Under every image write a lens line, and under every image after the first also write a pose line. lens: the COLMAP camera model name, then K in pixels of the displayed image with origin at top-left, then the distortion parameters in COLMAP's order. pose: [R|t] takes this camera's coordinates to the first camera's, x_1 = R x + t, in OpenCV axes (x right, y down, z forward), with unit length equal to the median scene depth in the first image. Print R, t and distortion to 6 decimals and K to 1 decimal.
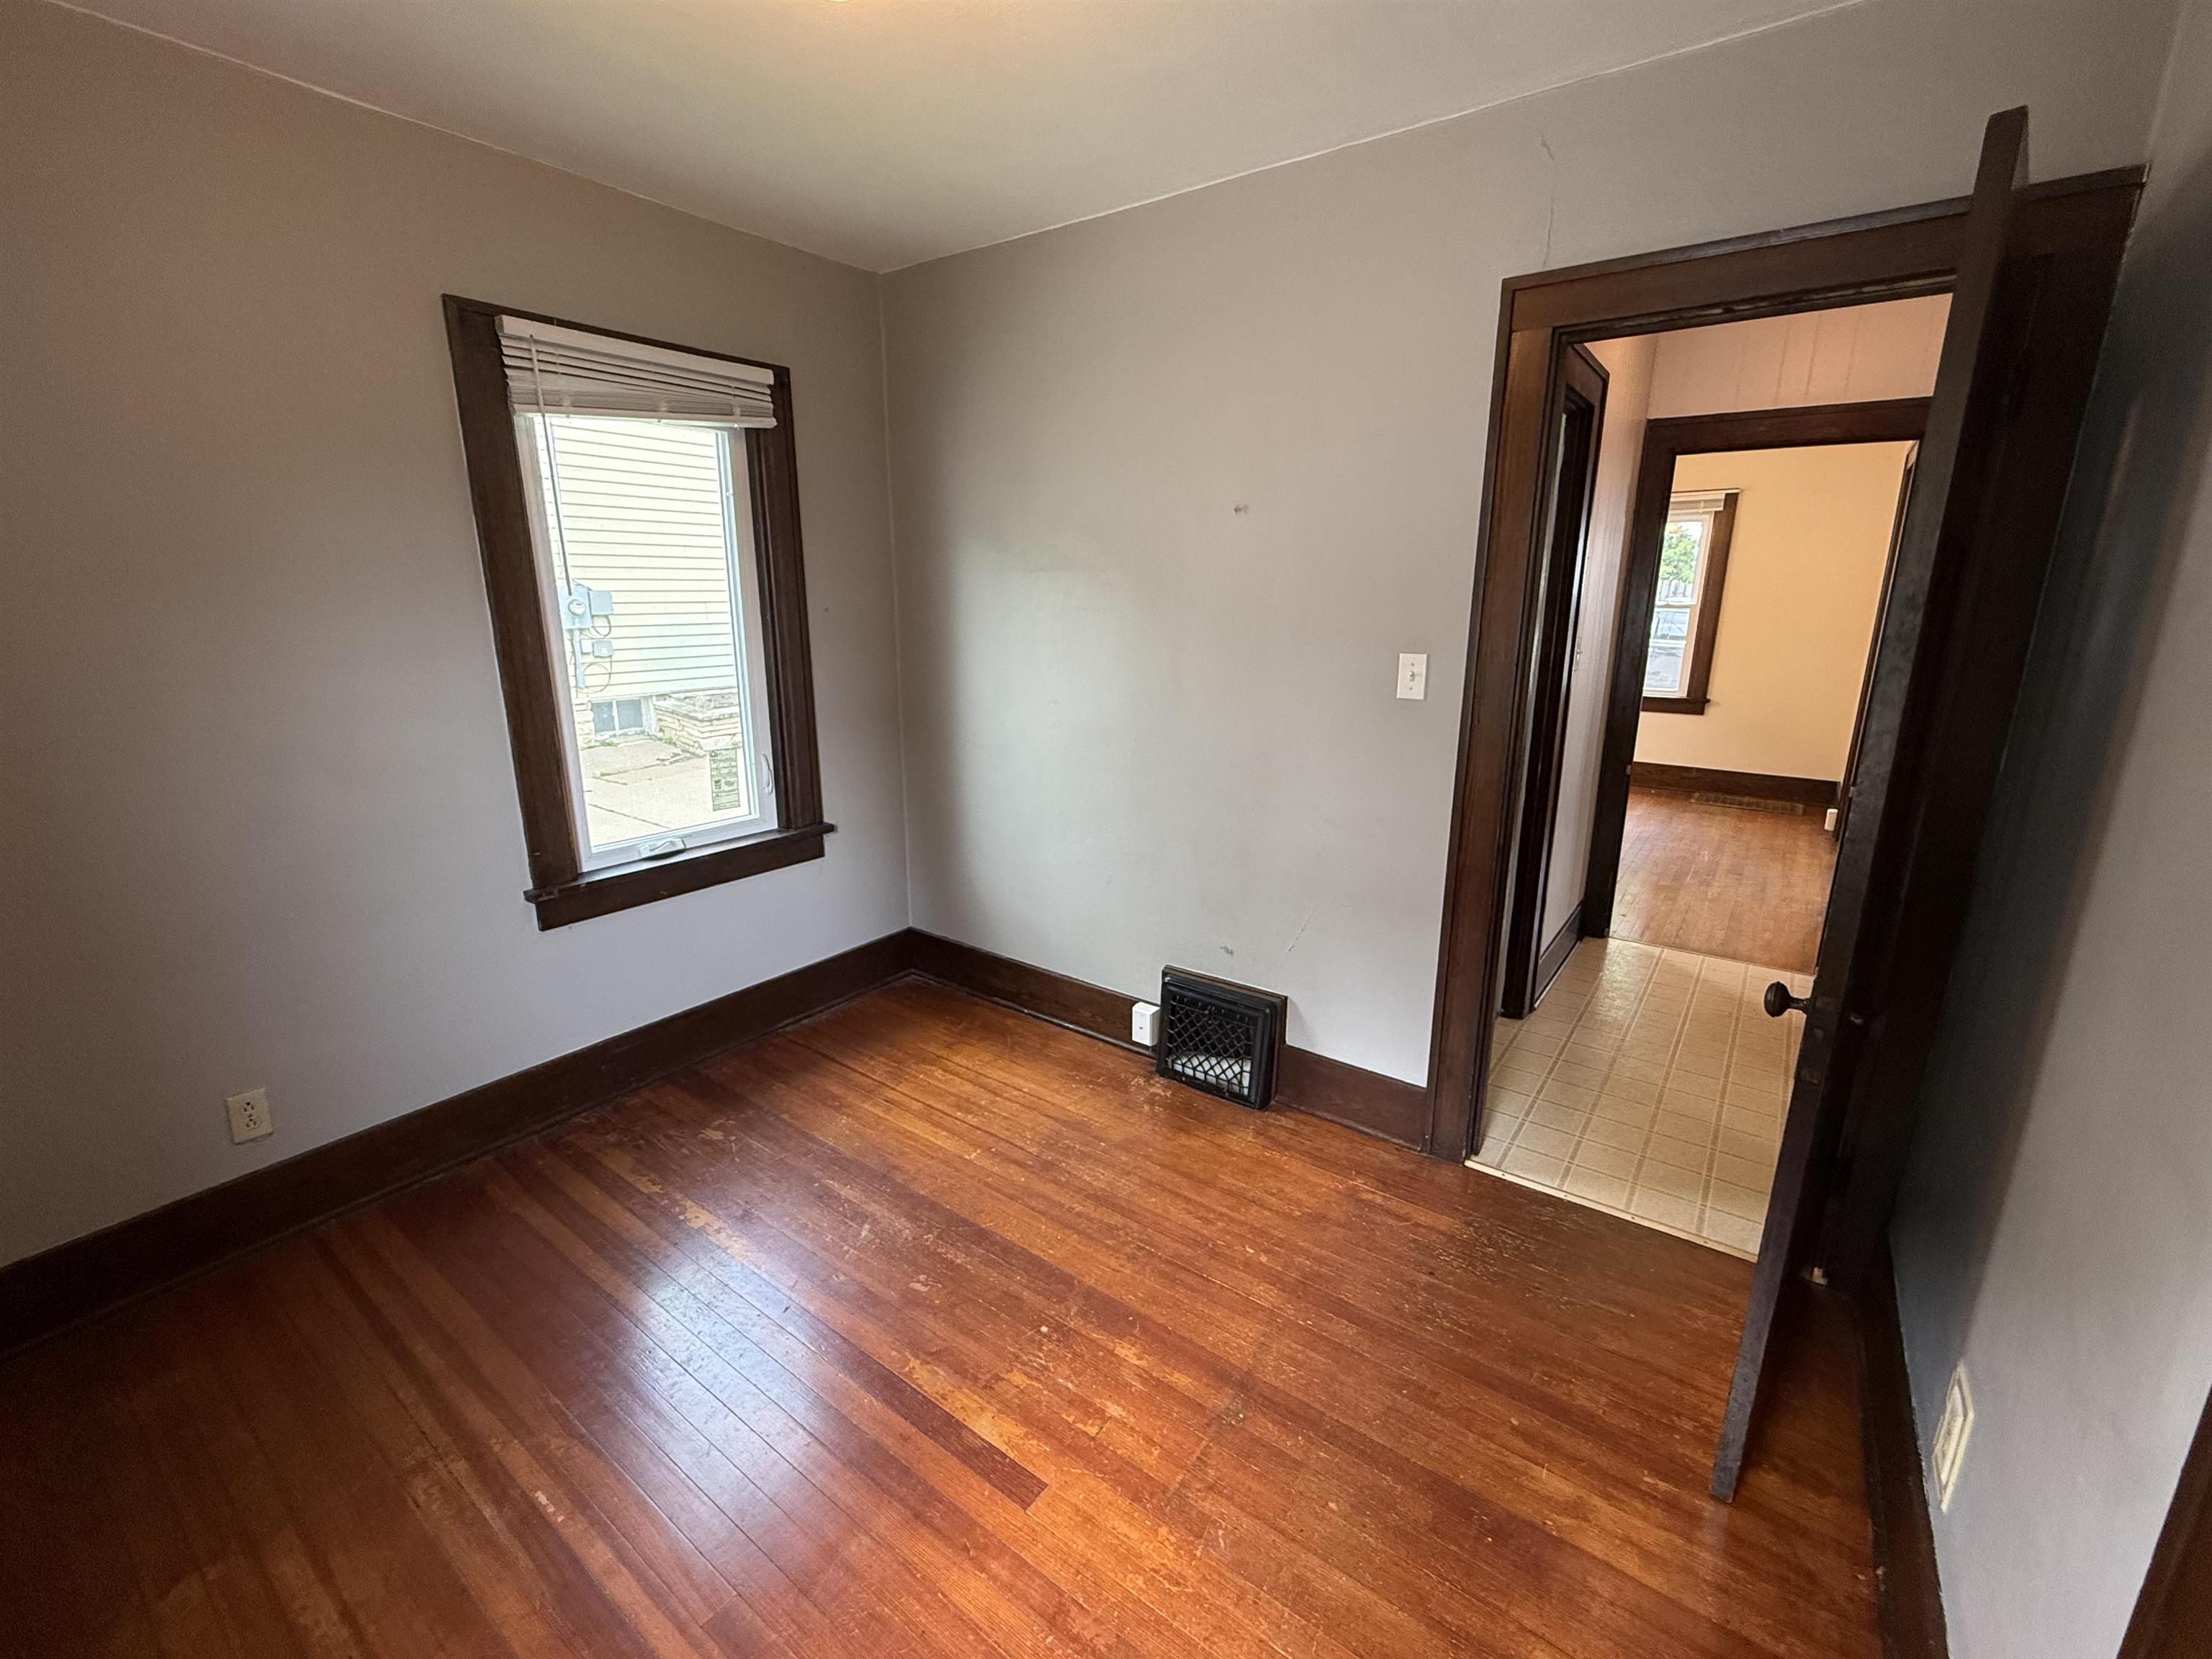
lens RADIAL K [[947.6, 0, 1110.0], [0, 947.6, 831.8], [0, 0, 1]] dist [0.000126, -0.000026]
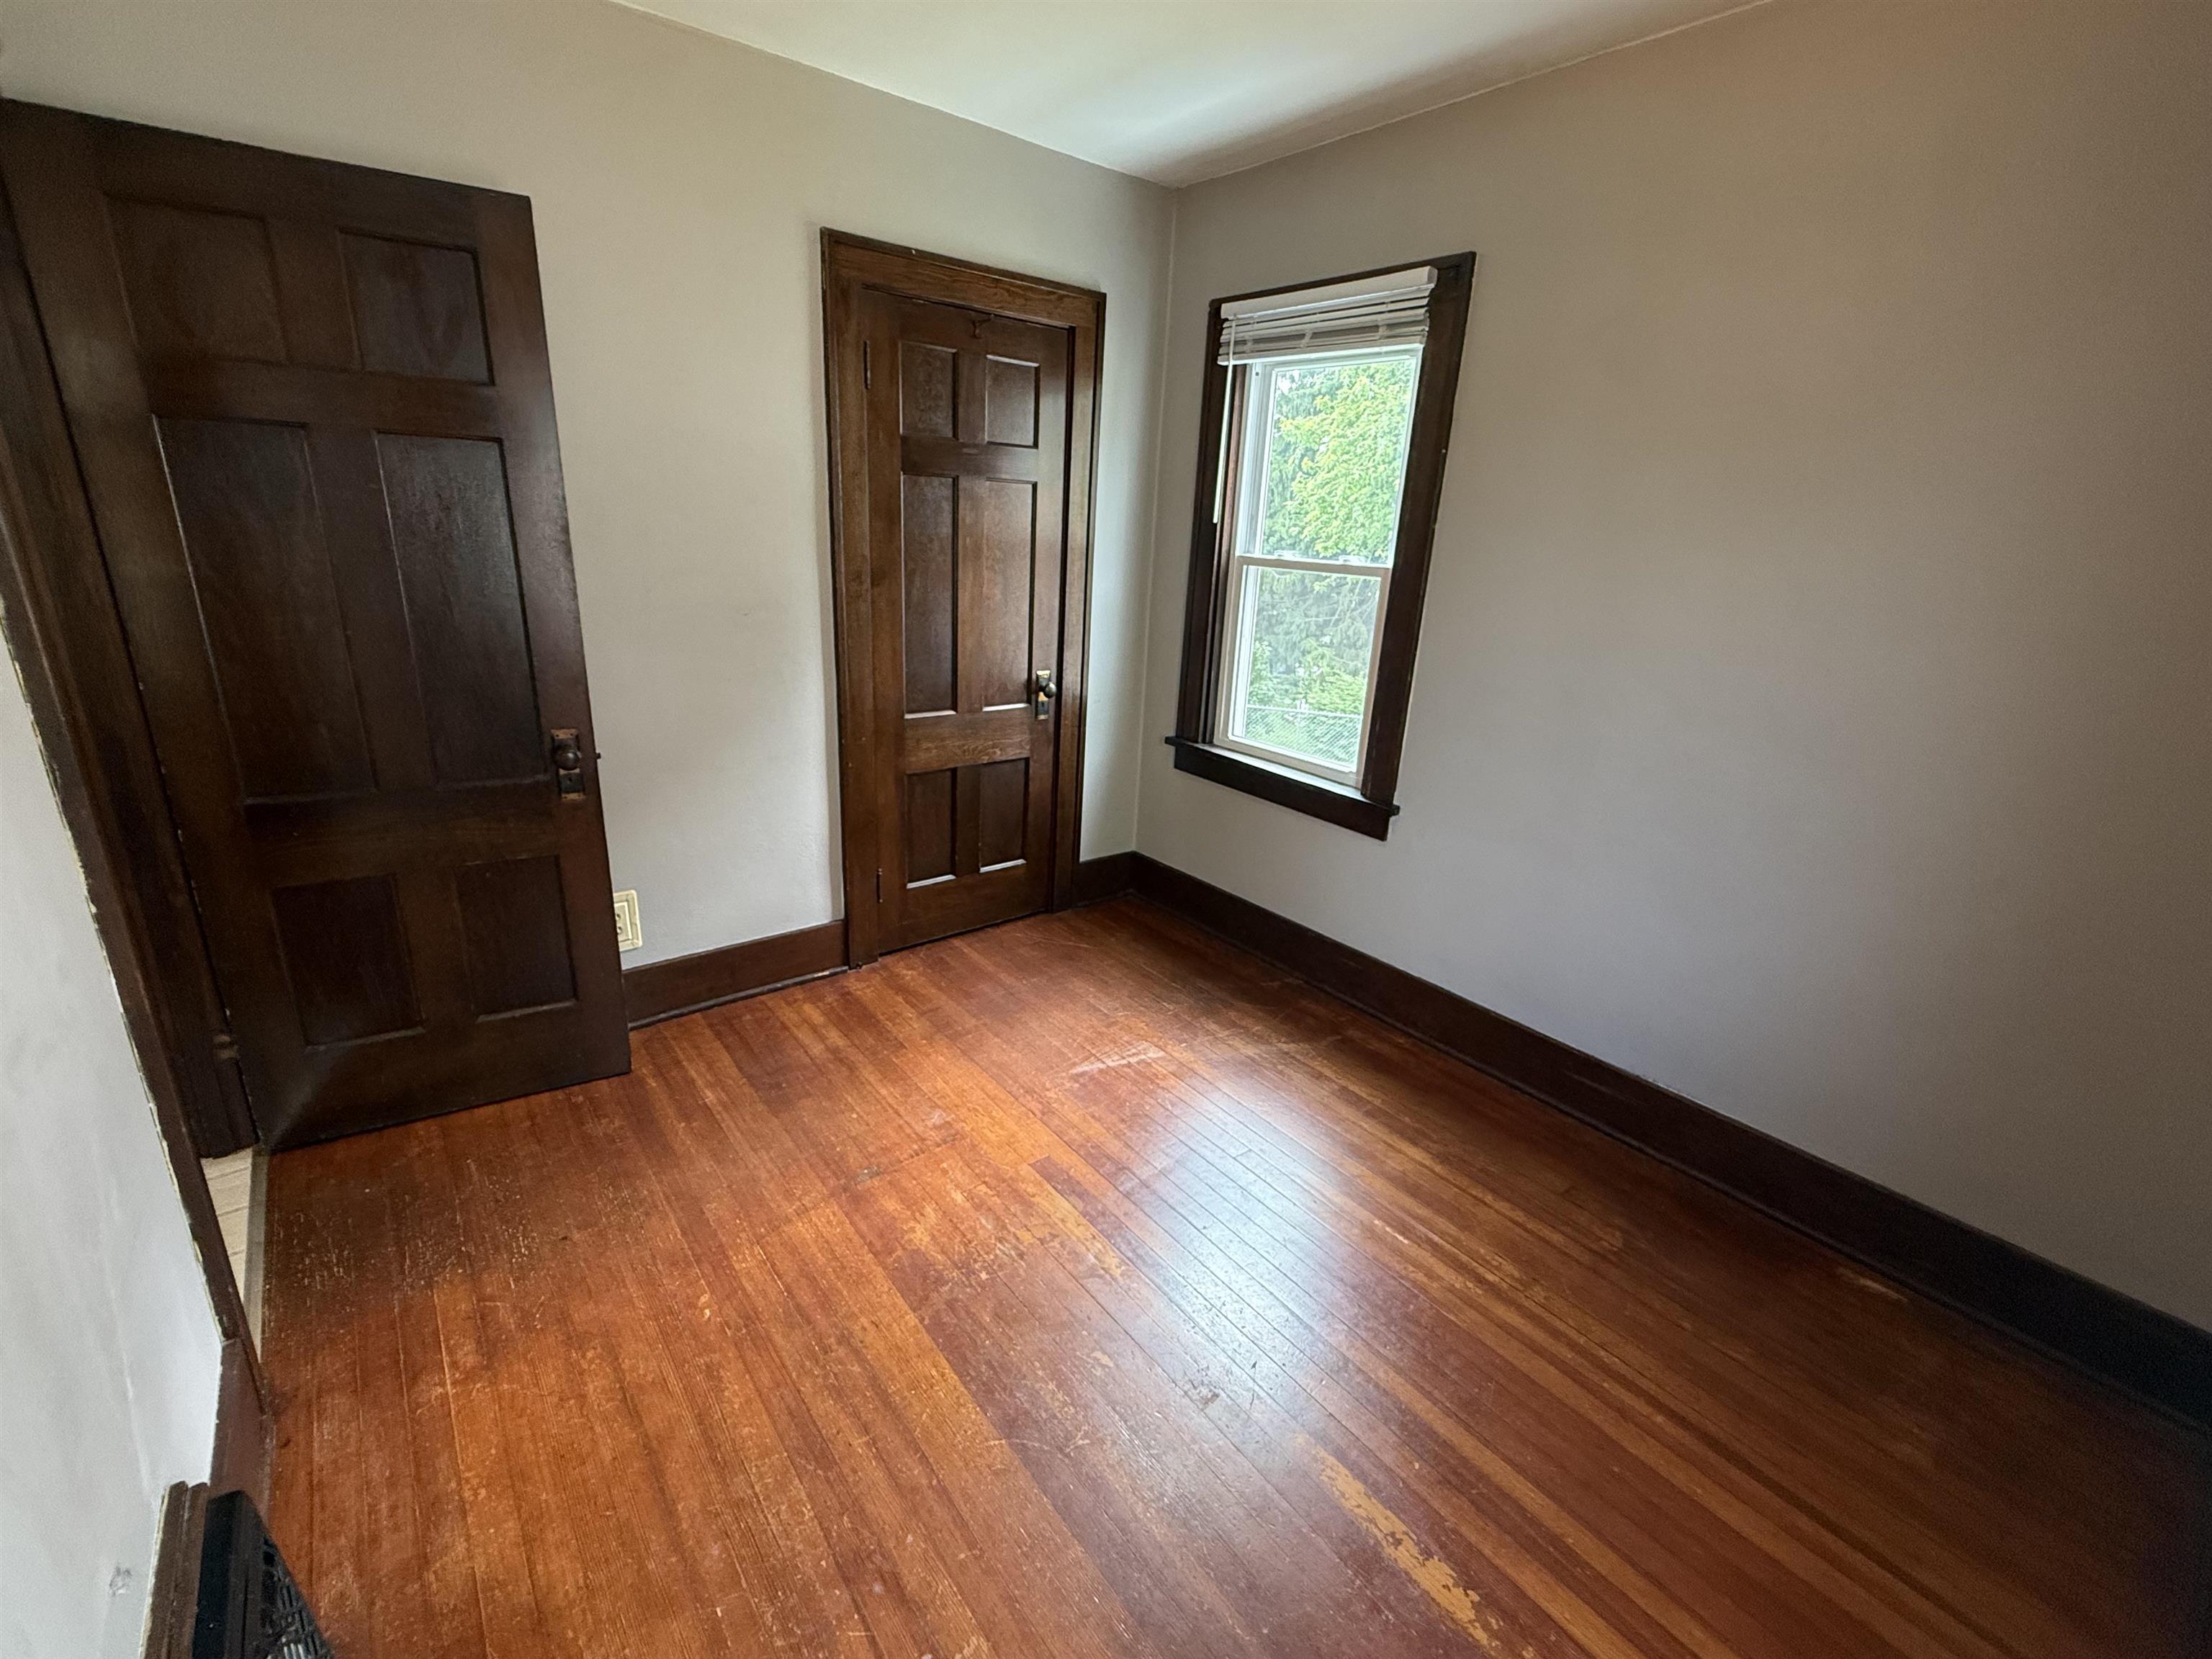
lens RADIAL K [[947.6, 0, 1106.5], [0, 947.6, 826.6], [0, 0, 1]] dist [0.000126, -0.000026]
pose [[-0.963320, -0.127931, 0.235898, -0.354283], [0.017219, 0.847774, 0.530078, -0.373759], [-0.267801, 0.514697, -0.814475, 1.493084]]
